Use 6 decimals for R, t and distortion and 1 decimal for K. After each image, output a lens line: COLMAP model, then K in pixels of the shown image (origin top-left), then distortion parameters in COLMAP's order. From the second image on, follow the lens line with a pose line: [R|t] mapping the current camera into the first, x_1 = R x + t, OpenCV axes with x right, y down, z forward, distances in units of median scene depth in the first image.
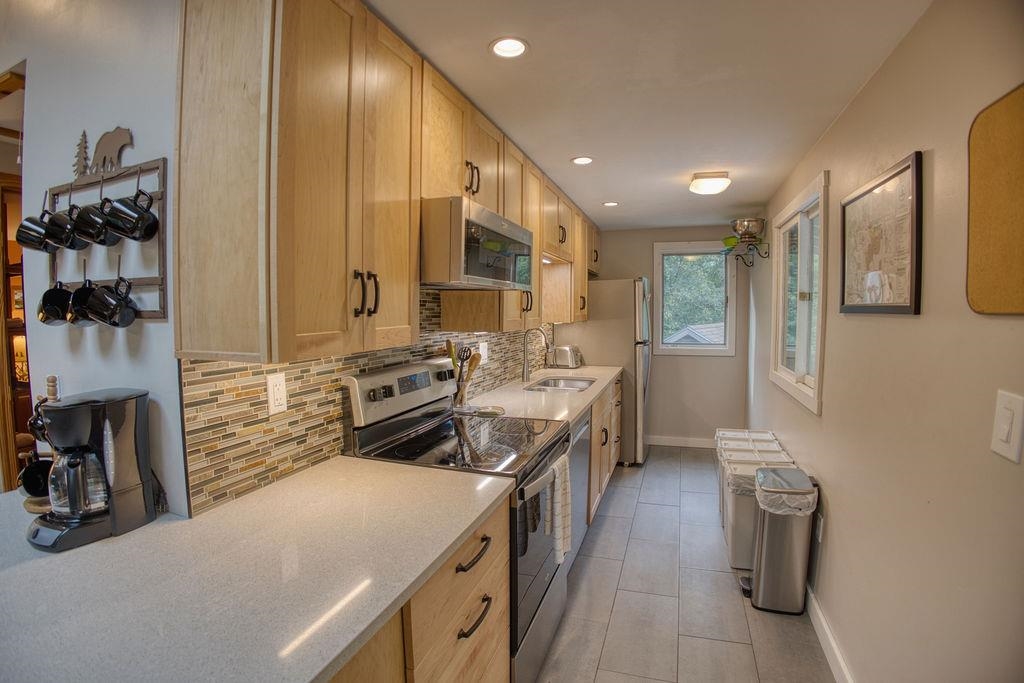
lens RADIAL K [[477.2, 0, 508.4], [0, 477.2, 336.9], [0, 0, 1]] dist [-0.104859, 0.015264]
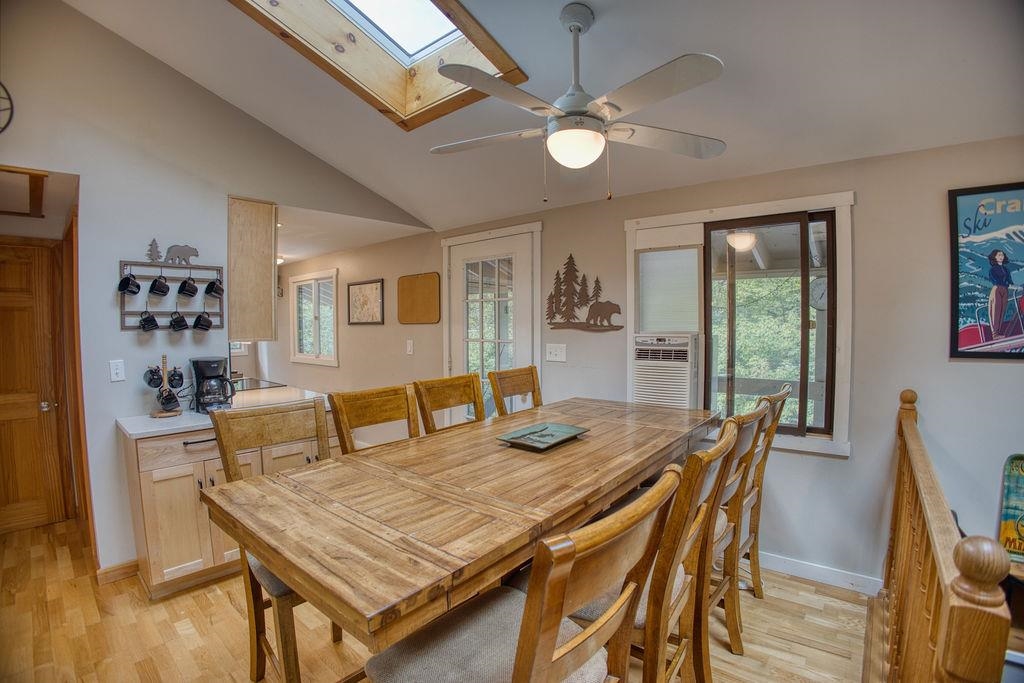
lens RADIAL K [[477.2, 0, 518.2], [0, 477.2, 336.8], [0, 0, 1]] dist [-0.104859, 0.015264]
pose [[0.343692, -0.030058, 0.938601, -2.665952], [0.066583, 0.997752, 0.007571, 0.105697], [-0.936719, 0.059893, 0.344921, -1.522796]]
